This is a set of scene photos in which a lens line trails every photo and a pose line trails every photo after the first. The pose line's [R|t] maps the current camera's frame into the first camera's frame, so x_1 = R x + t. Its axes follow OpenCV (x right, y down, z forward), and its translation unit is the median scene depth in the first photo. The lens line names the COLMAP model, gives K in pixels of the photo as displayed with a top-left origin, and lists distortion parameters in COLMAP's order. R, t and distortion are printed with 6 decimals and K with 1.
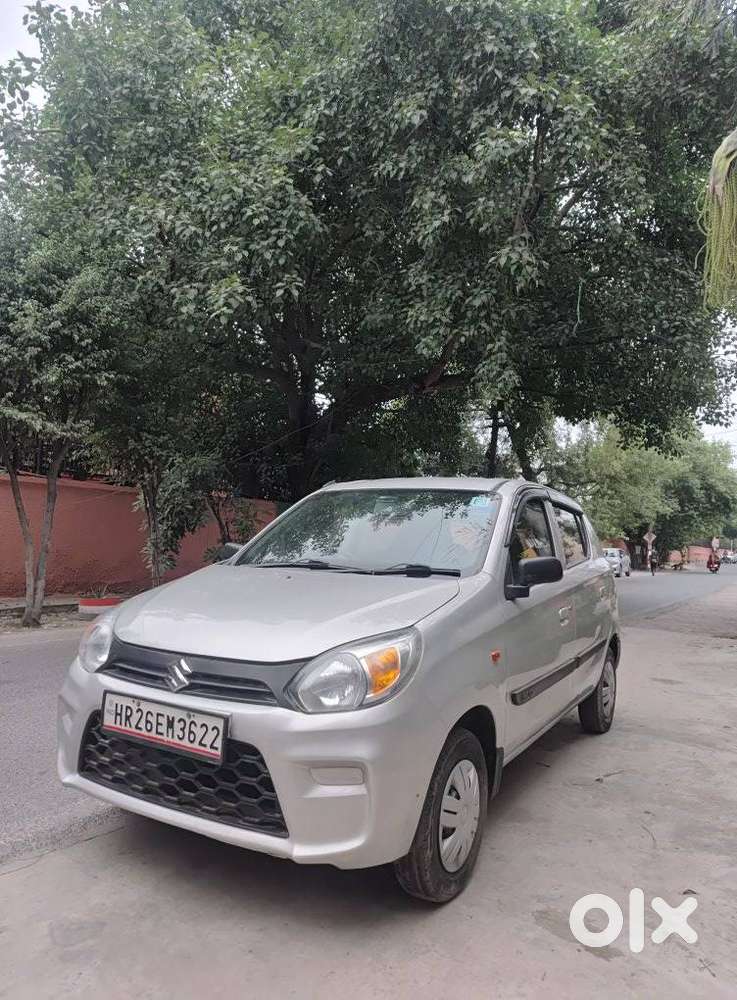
lens RADIAL K [[697.1, 0, 365.4], [0, 697.1, 514.6], [0, 0, 1]] dist [0.108369, -0.139866]
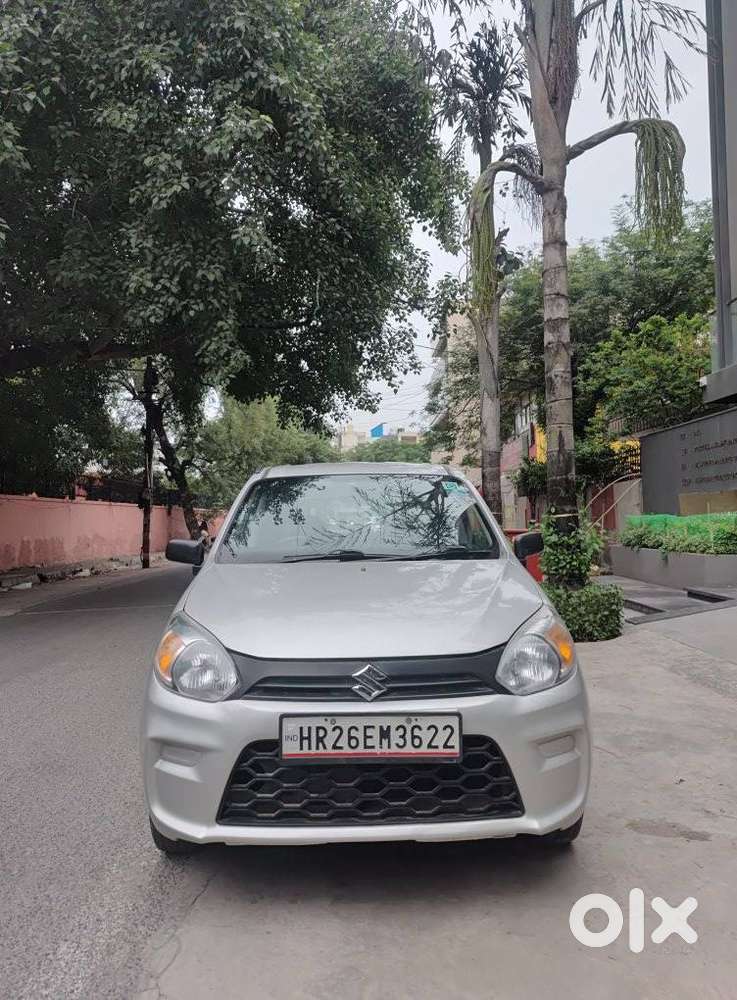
lens RADIAL K [[704.3, 0, 383.3], [0, 704.3, 497.5], [0, 0, 1]] dist [0.035434, -0.029758]
pose [[0.839816, -0.032918, 0.541871, -0.198251], [0.027760, 0.999458, 0.017693, -0.008495], [-0.542160, 0.000183, 0.840275, 0.055252]]
